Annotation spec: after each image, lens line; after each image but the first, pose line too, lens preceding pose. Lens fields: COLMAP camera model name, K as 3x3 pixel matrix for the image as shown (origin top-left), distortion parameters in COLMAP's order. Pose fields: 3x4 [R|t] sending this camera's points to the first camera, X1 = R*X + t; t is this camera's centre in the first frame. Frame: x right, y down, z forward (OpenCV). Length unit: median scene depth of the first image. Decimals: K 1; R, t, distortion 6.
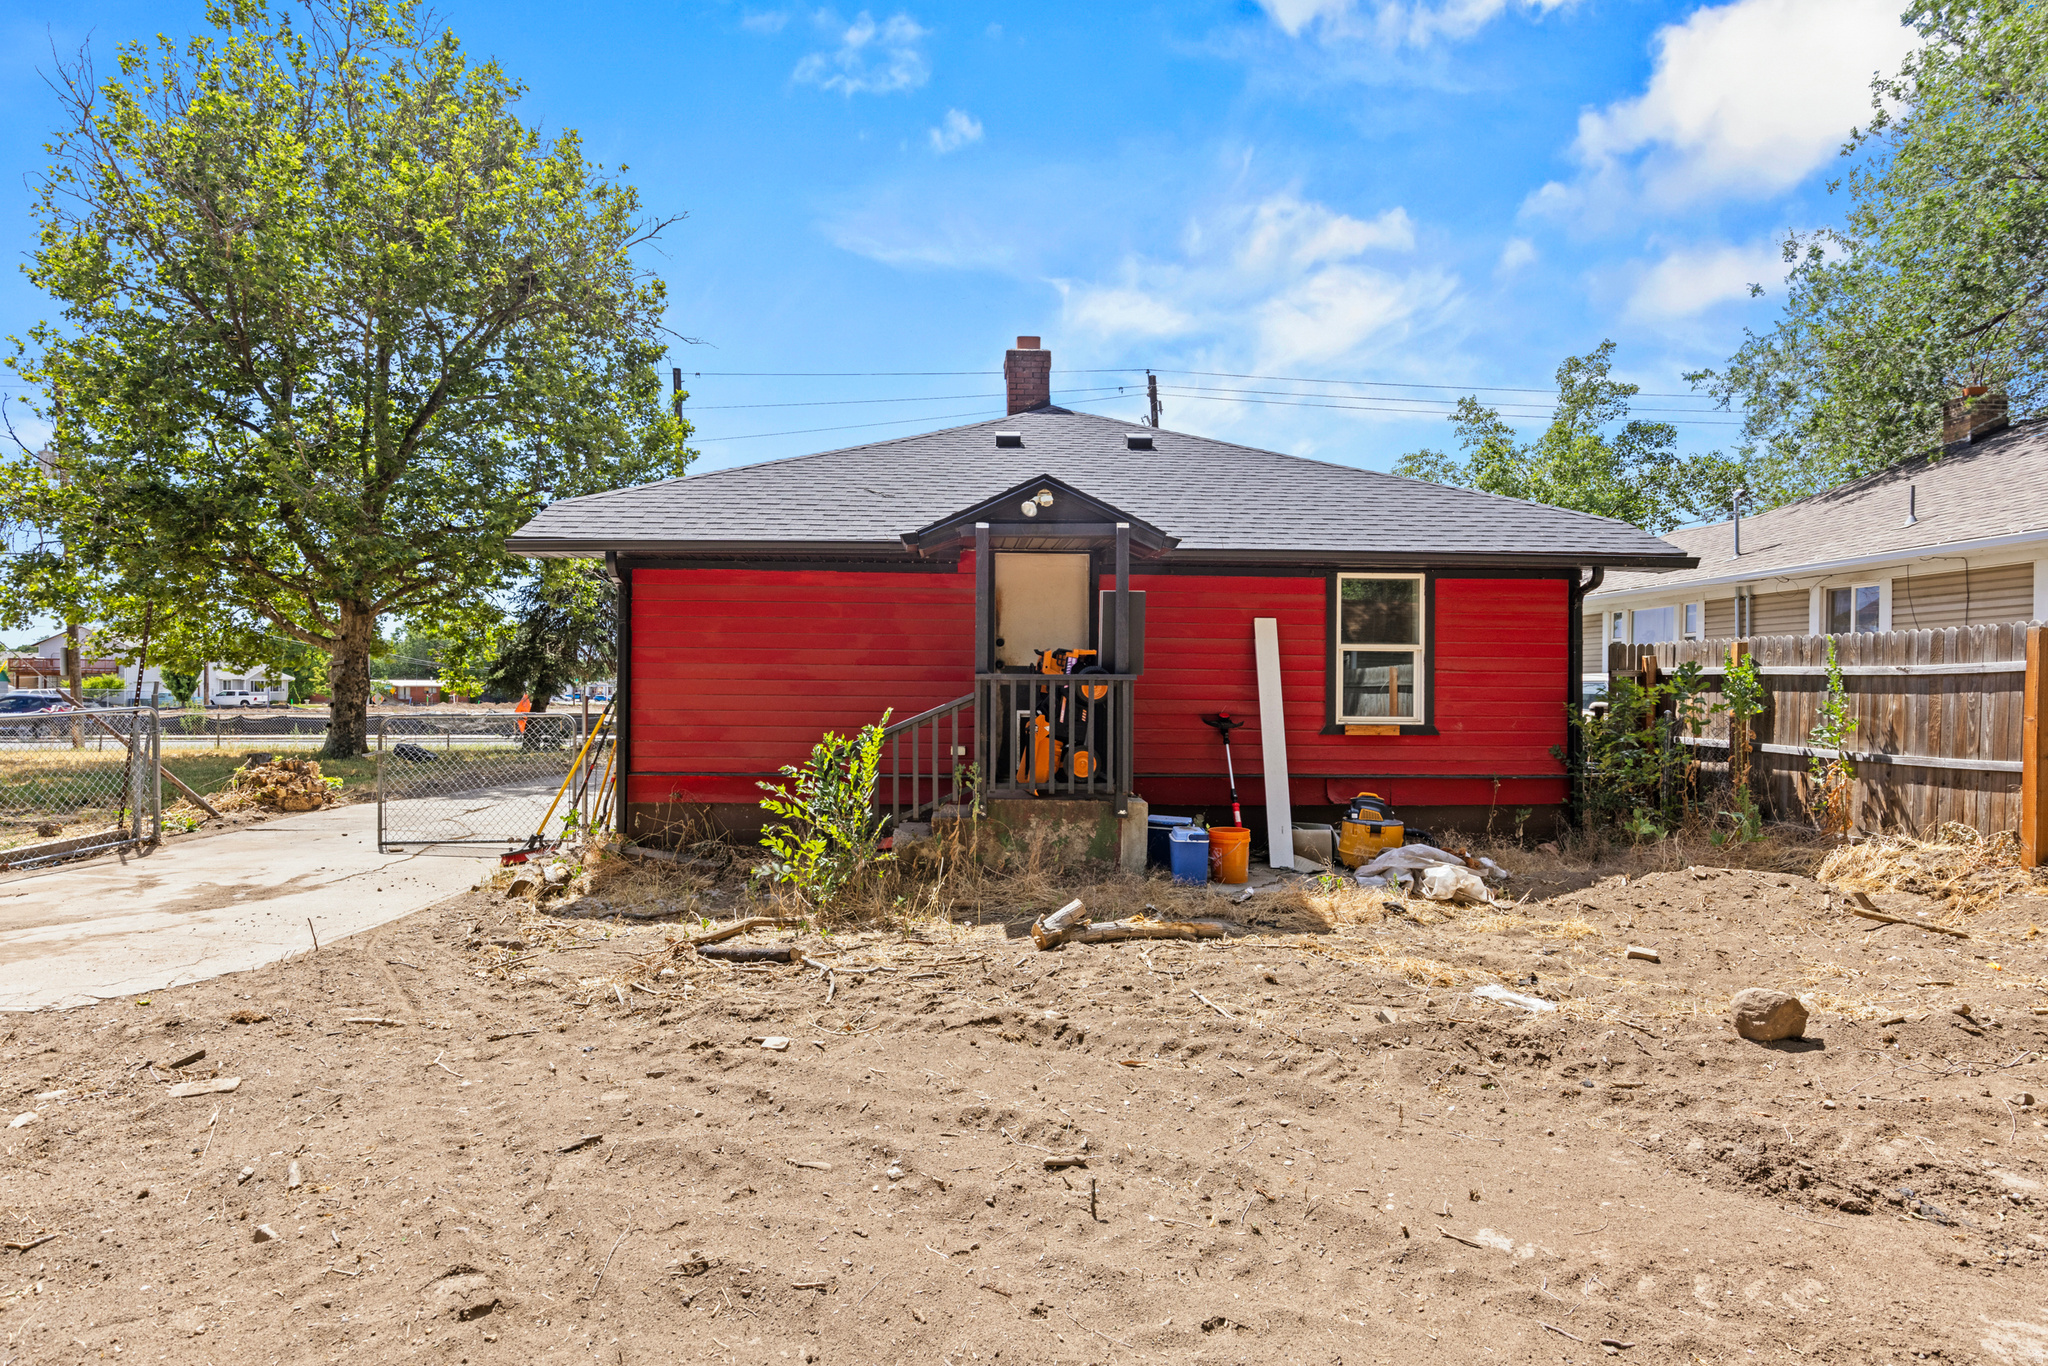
lens RADIAL K [[1040.7, 0, 1018.8], [0, 1040.7, 683.5], [0, 0, 1]] dist [-0.004990, -0.000860]
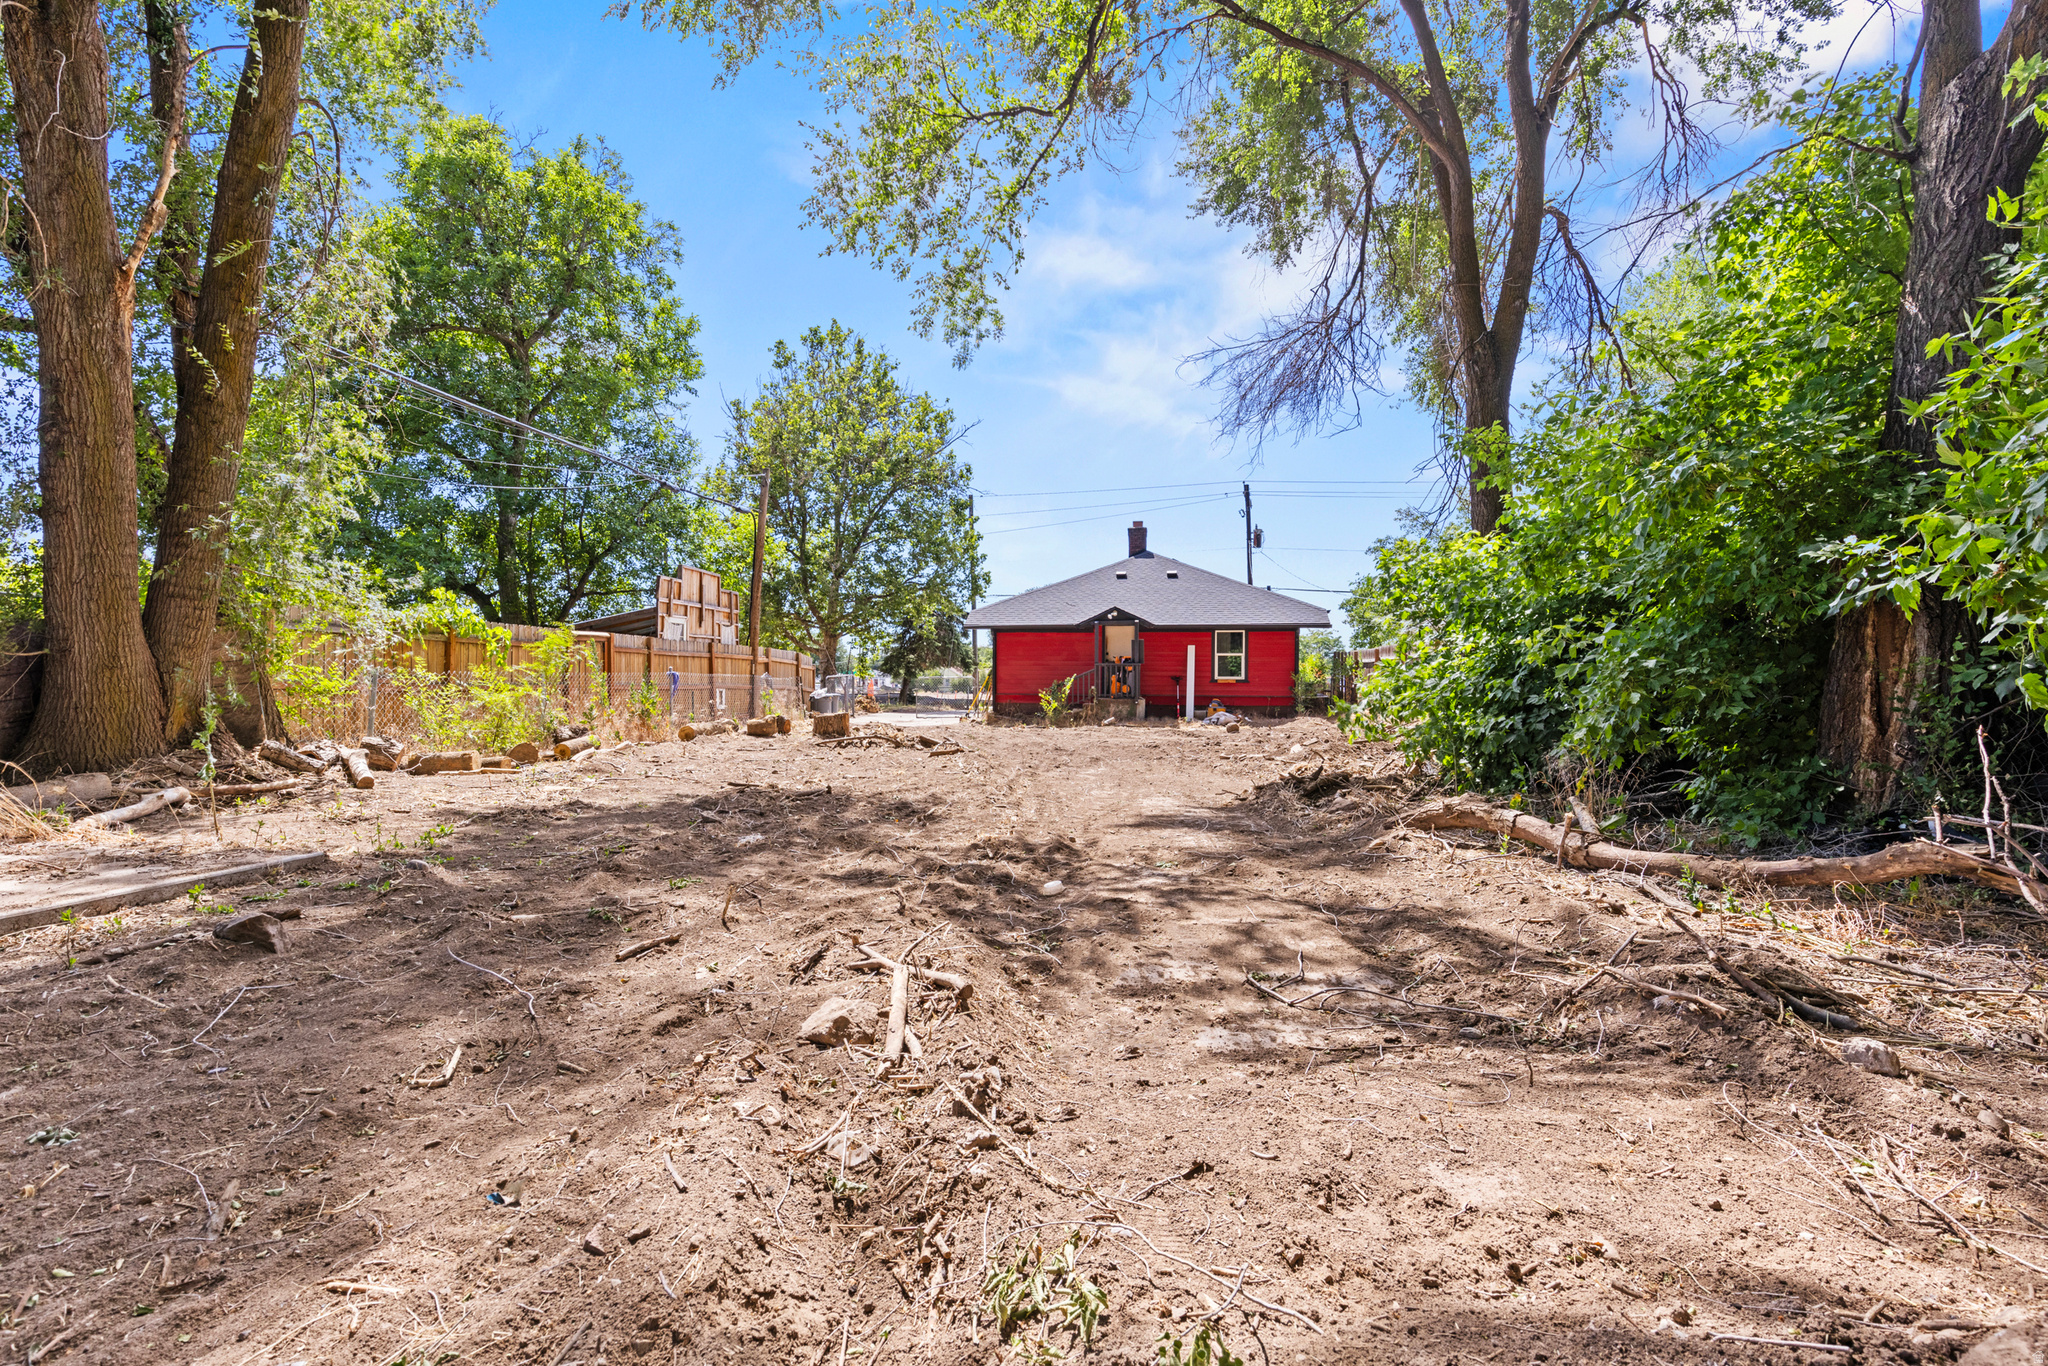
lens RADIAL K [[927.2, 0, 1023.3], [0, 927.2, 681.6], [0, 0, 1]] dist [0.000053, 0.000000]
pose [[0.976746, -0.001460, -0.214394, 0.345711], [0.001833, 0.999997, 0.001538, 0.041740], [0.214391, -0.001896, 0.976746, -1.871315]]
